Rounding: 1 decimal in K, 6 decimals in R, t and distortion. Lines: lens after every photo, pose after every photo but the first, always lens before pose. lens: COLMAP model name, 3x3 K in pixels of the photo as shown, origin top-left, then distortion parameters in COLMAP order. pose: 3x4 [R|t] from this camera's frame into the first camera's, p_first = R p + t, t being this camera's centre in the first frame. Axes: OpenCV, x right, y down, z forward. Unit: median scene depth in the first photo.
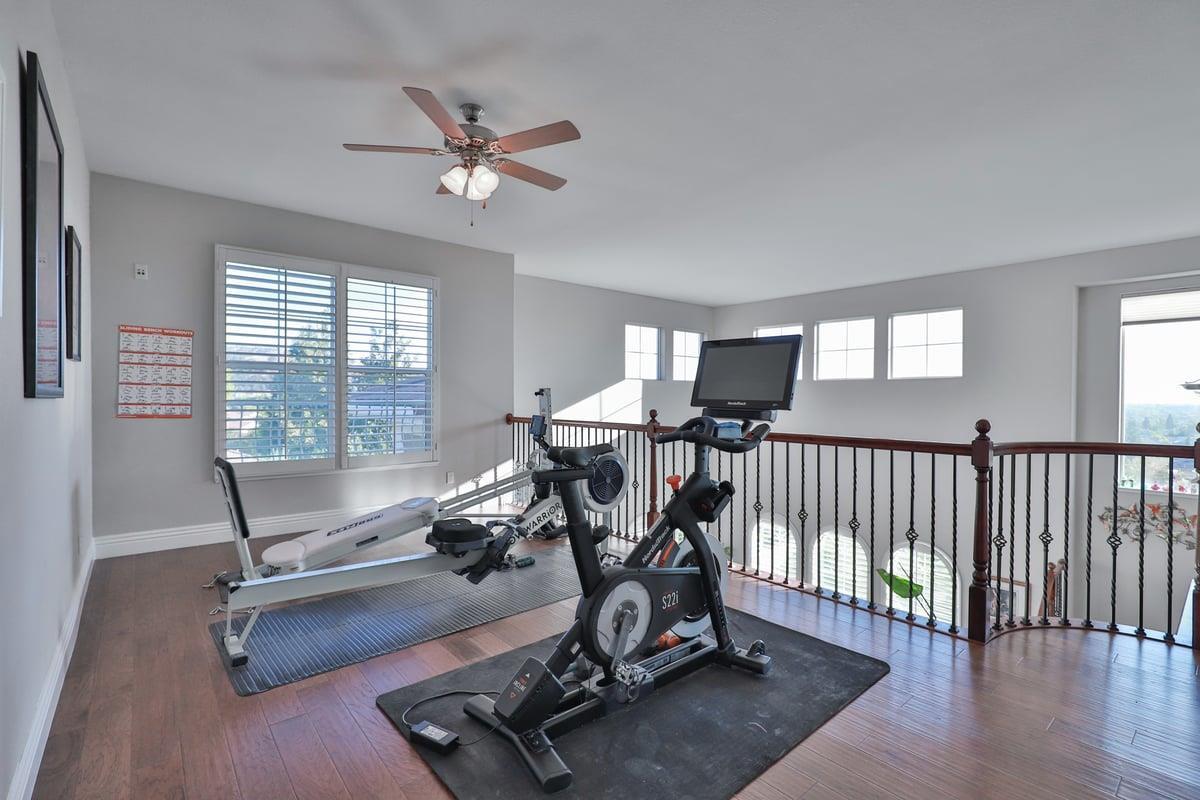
lens RADIAL K [[549.9, 0, 598.5], [0, 549.9, 400.3], [0, 0, 1]] dist [-0.029013, 0.005229]
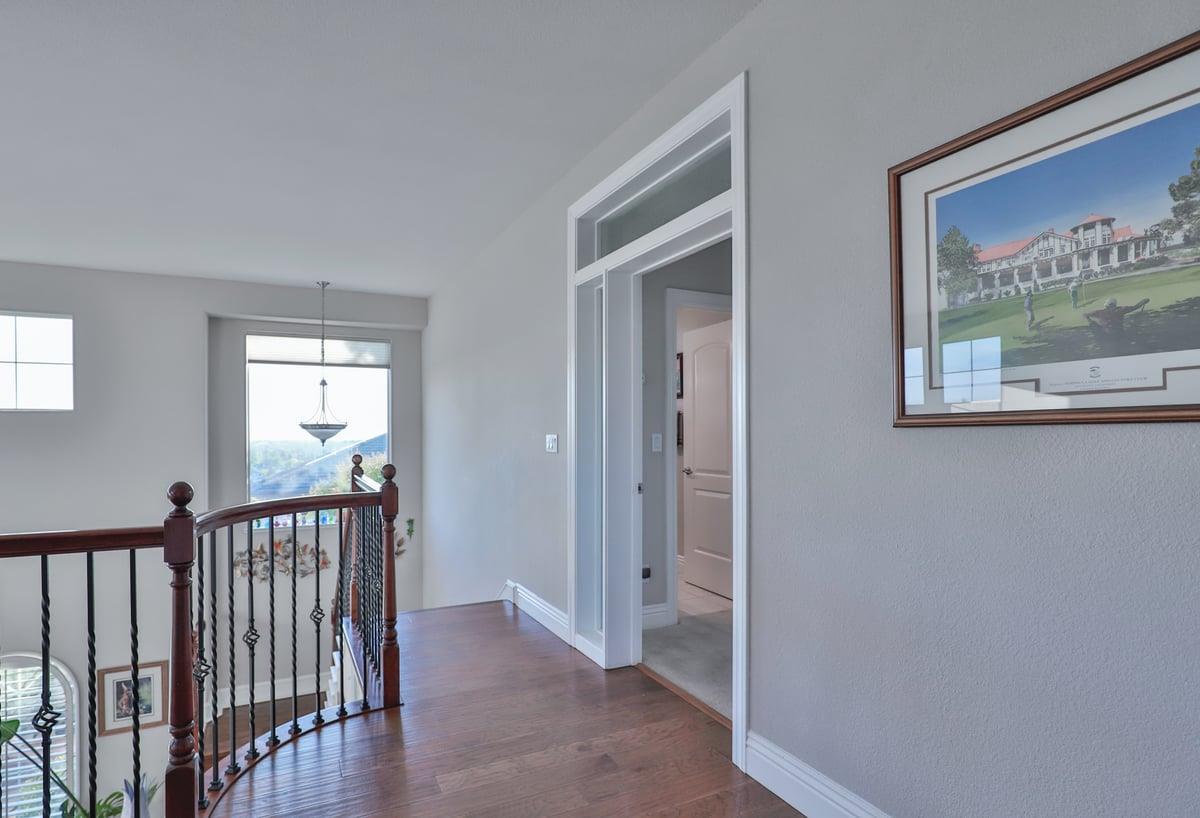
lens RADIAL K [[611.8, 0, 550.9], [0, 611.8, 435.1], [0, 0, 1]] dist [-0.000363, 0.001847]
pose [[0.287859, -0.007500, 0.957643, 0.166337], [0.013053, 0.999907, 0.003908, -0.012715], [-0.957584, 0.011375, 0.287931, 0.380508]]
